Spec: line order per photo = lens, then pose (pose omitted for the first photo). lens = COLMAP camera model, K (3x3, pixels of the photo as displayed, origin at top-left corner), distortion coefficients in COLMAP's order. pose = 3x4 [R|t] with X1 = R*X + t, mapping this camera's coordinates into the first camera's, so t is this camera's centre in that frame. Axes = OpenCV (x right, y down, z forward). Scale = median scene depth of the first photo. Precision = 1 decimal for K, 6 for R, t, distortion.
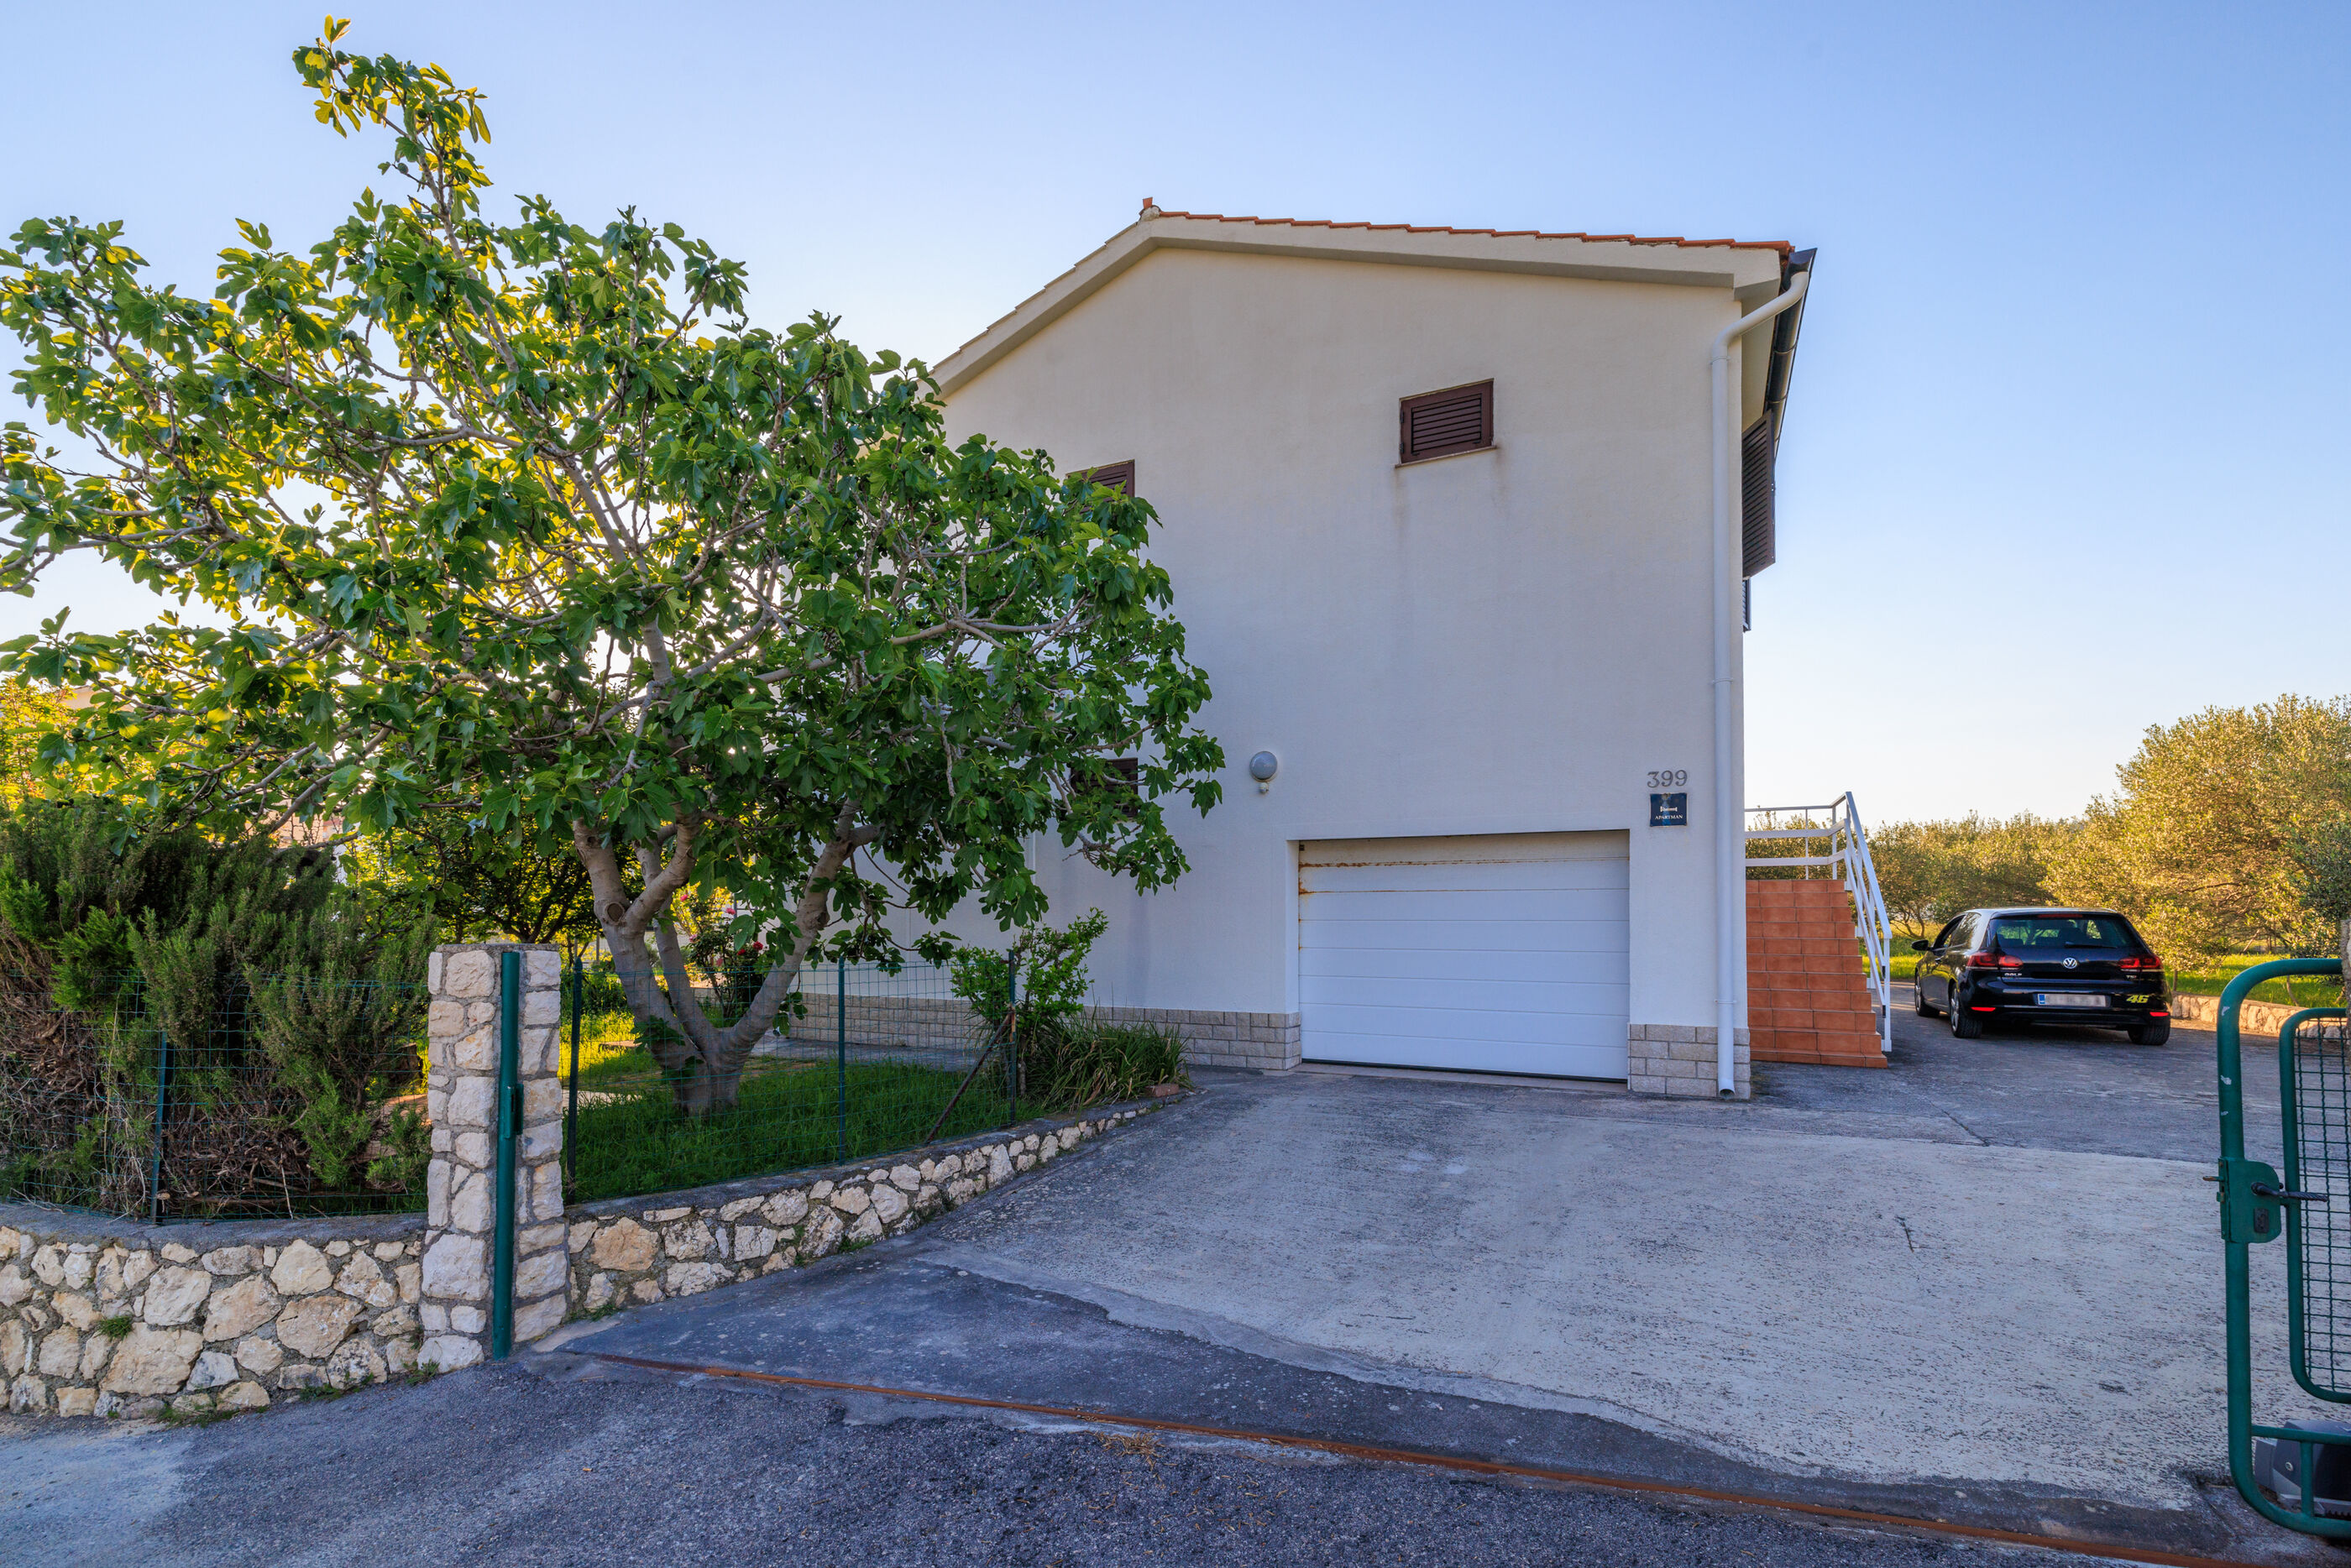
lens RADIAL K [[1004.6, 0, 1188.9], [0, 1004.6, 908.4], [0, 0, 1]] dist [0.002667, 0.000728]
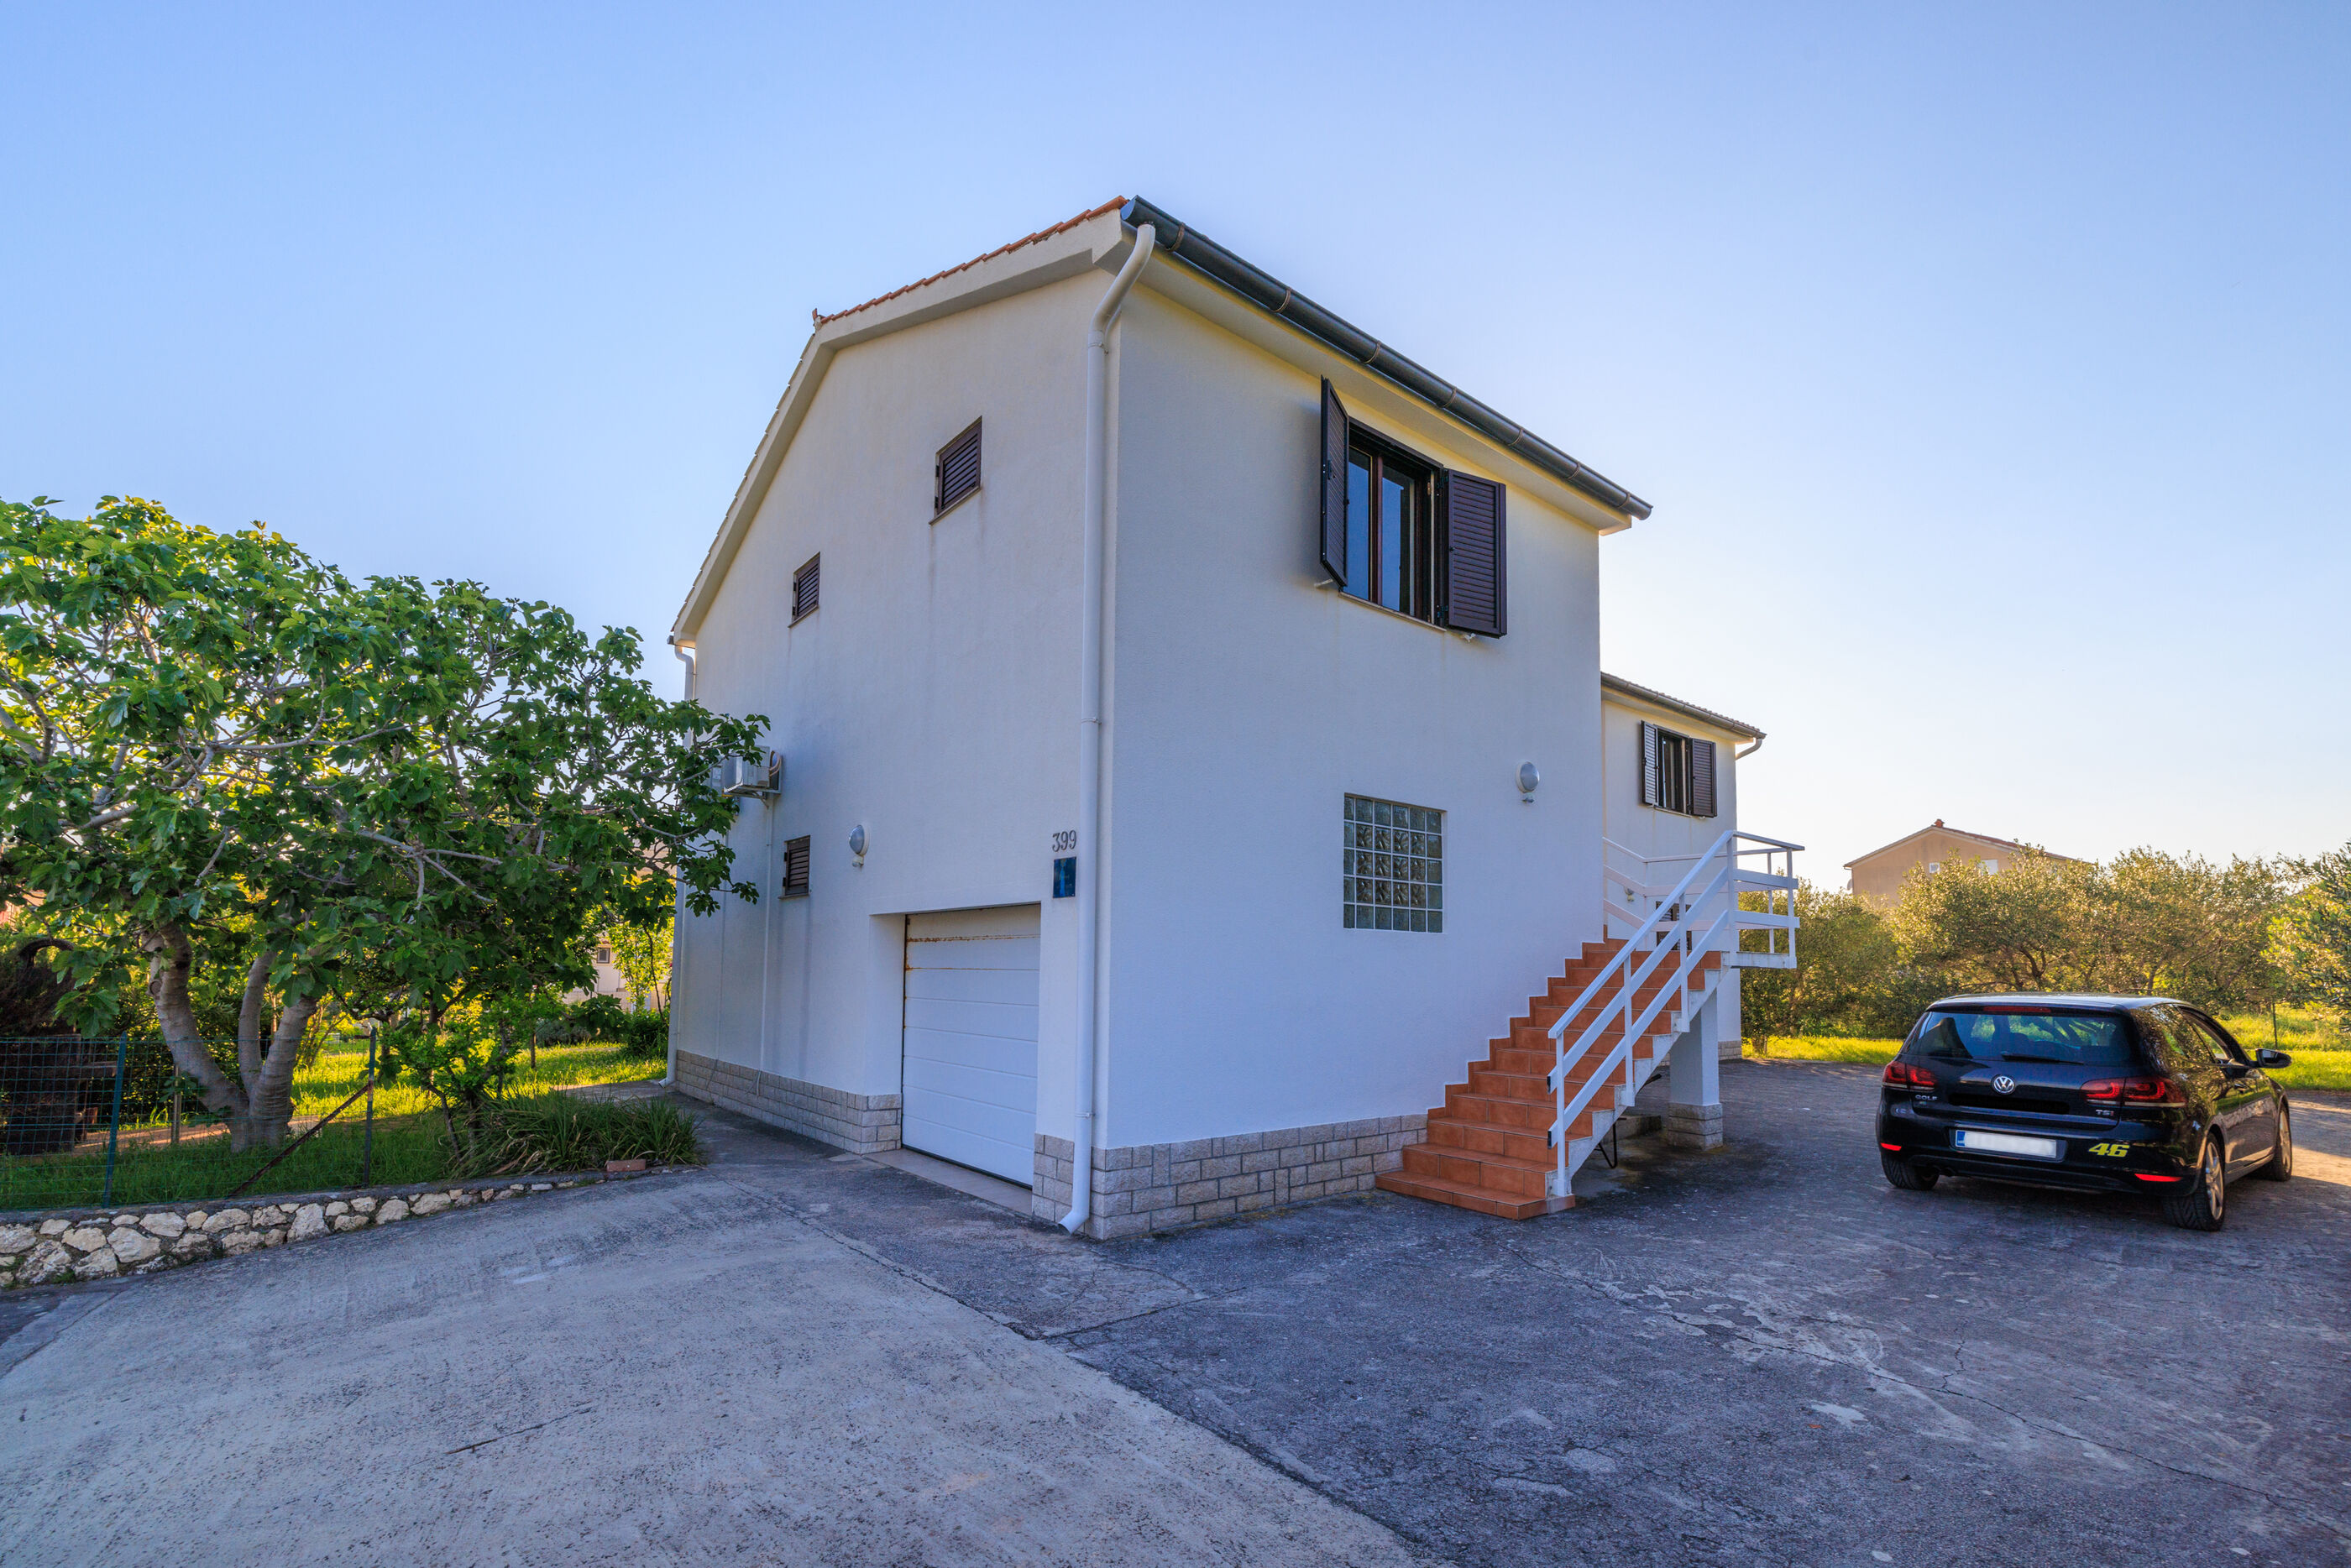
lens RADIAL K [[1004.6, 0, 1188.9], [0, 1004.6, 908.4], [0, 0, 1]] dist [0.002667, 0.000728]
pose [[0.916724, -0.016969, -0.399161, 1.362621], [-0.004856, 0.998551, -0.053602, -0.042822], [0.399492, 0.051076, 0.915313, 0.414848]]
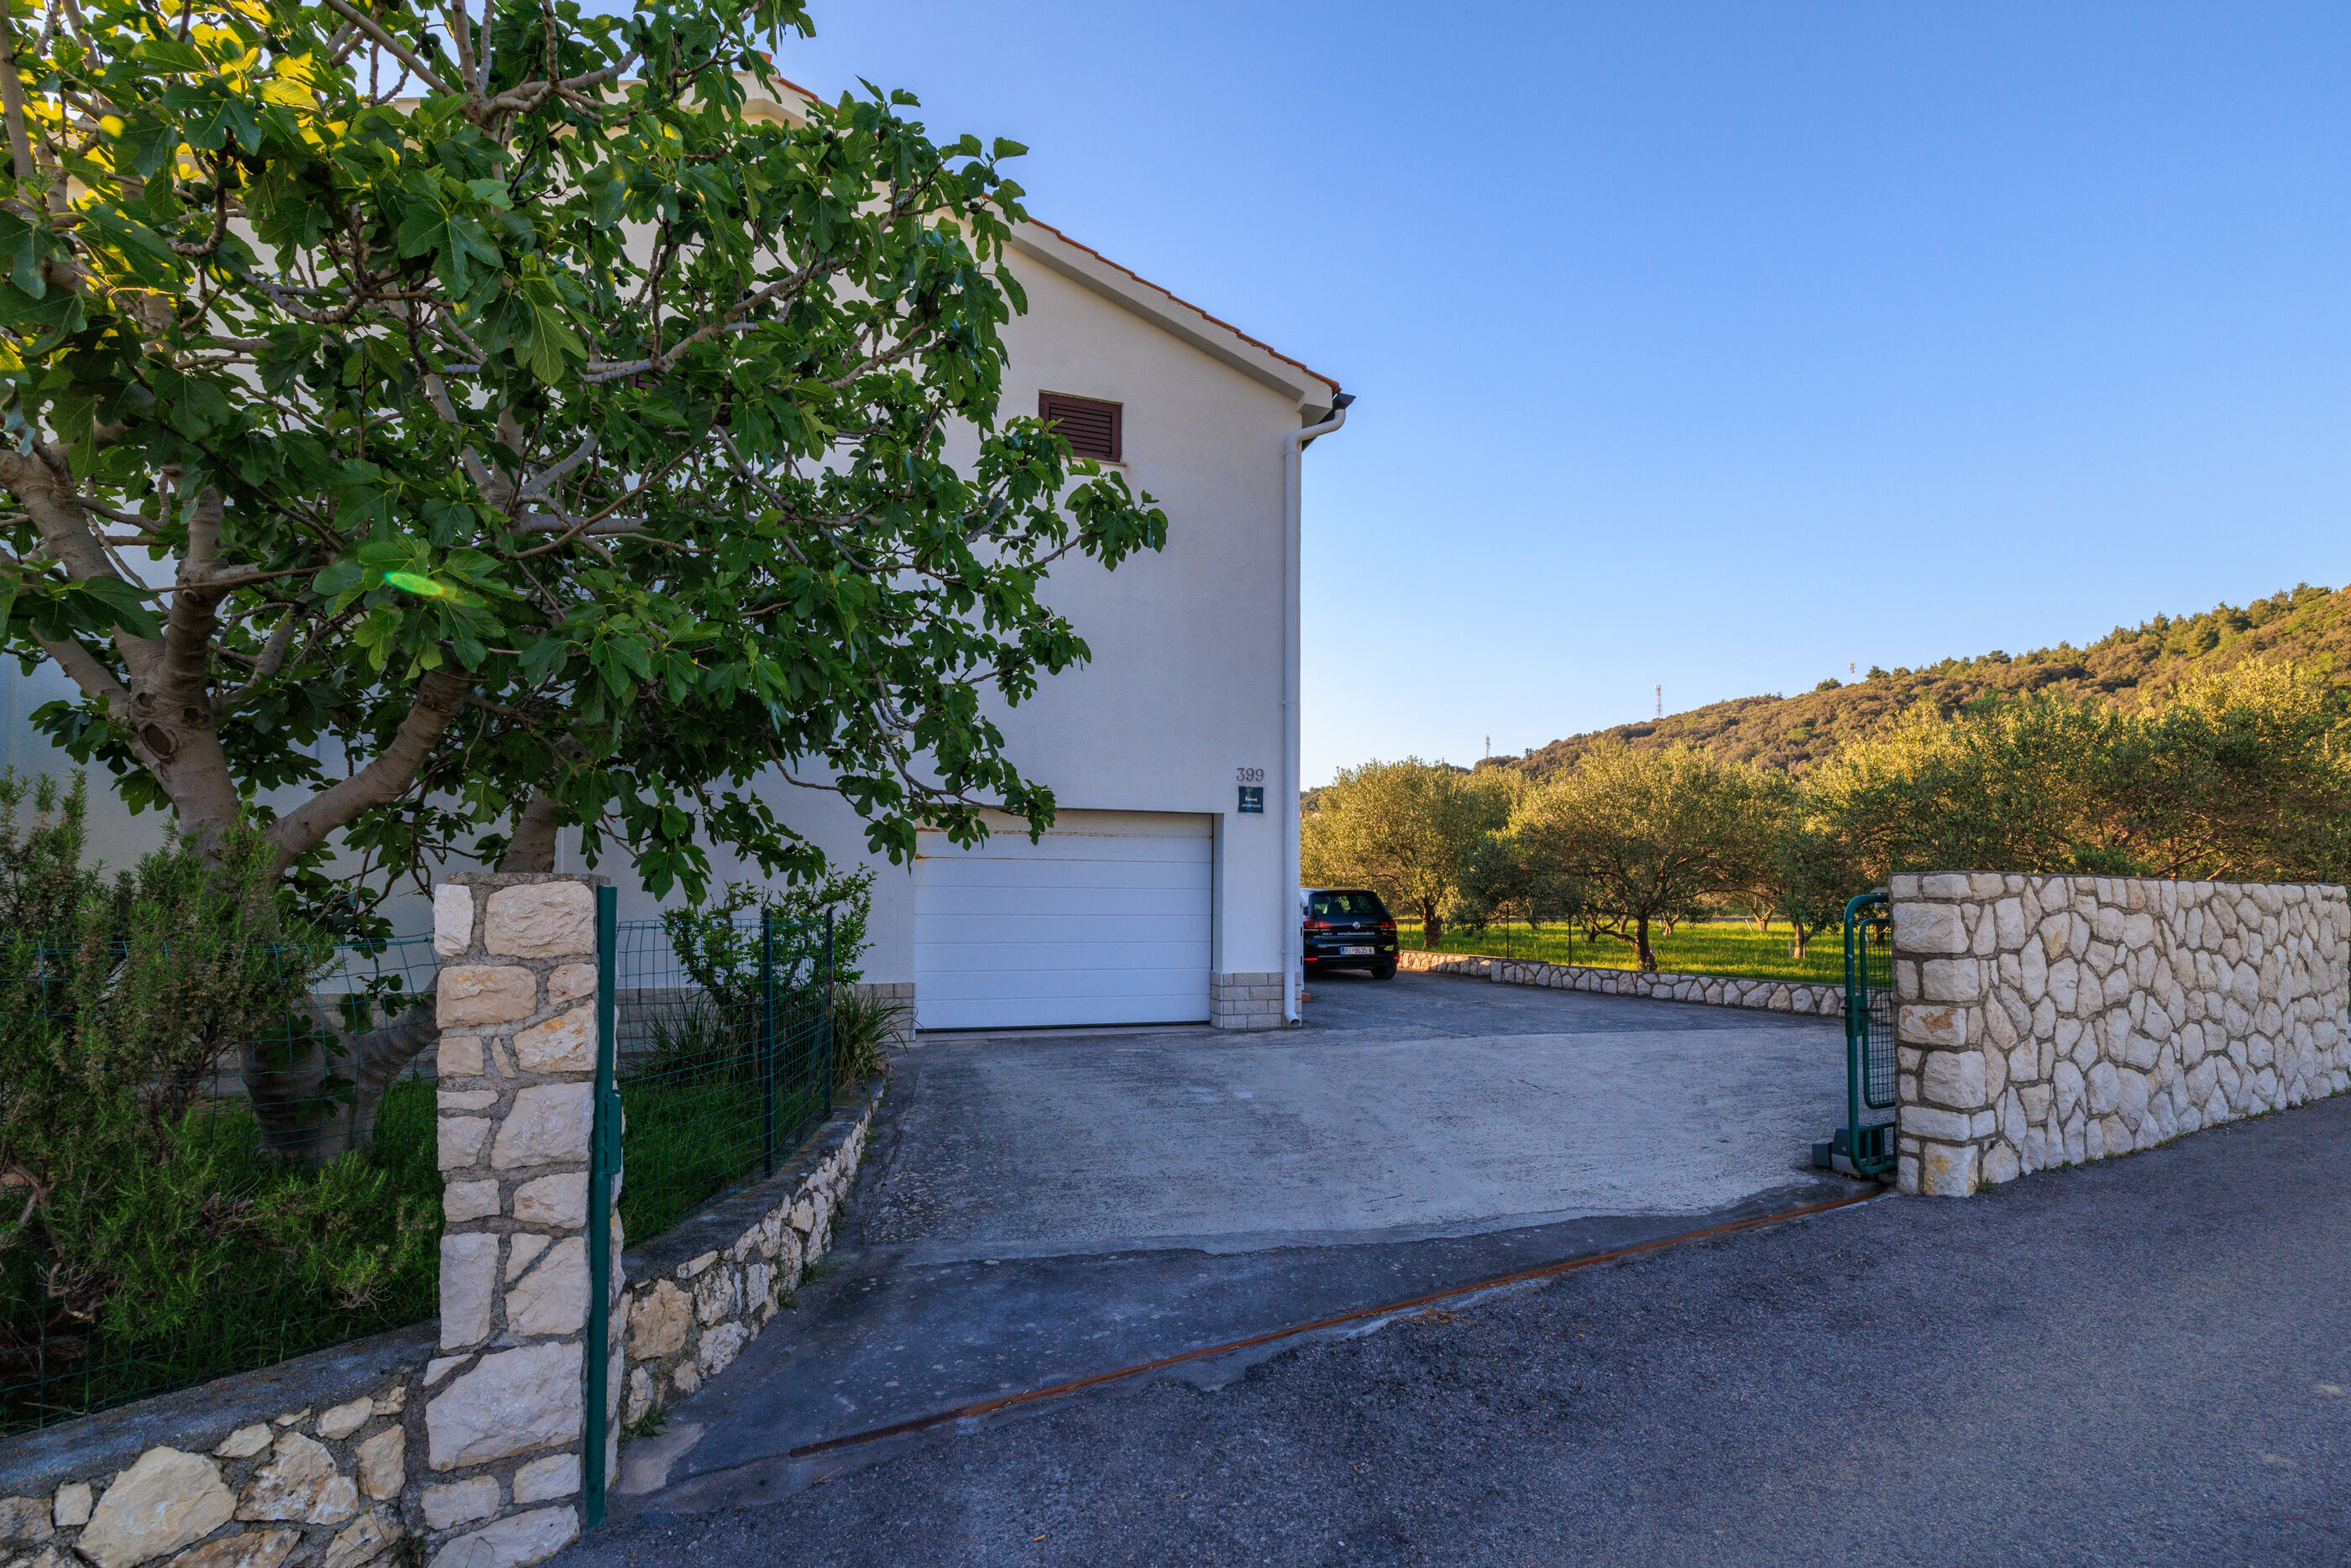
lens RADIAL K [[1010.5, 0, 1158.0], [0, 1010.5, 890.3], [0, 0, 1]] dist [0.003049, 0.000506]
pose [[0.739804, 0.014279, 0.672670, -0.675363], [-0.012639, 0.999893, -0.007325, 0.036999], [-0.672703, -0.003083, 0.739906, 0.226760]]
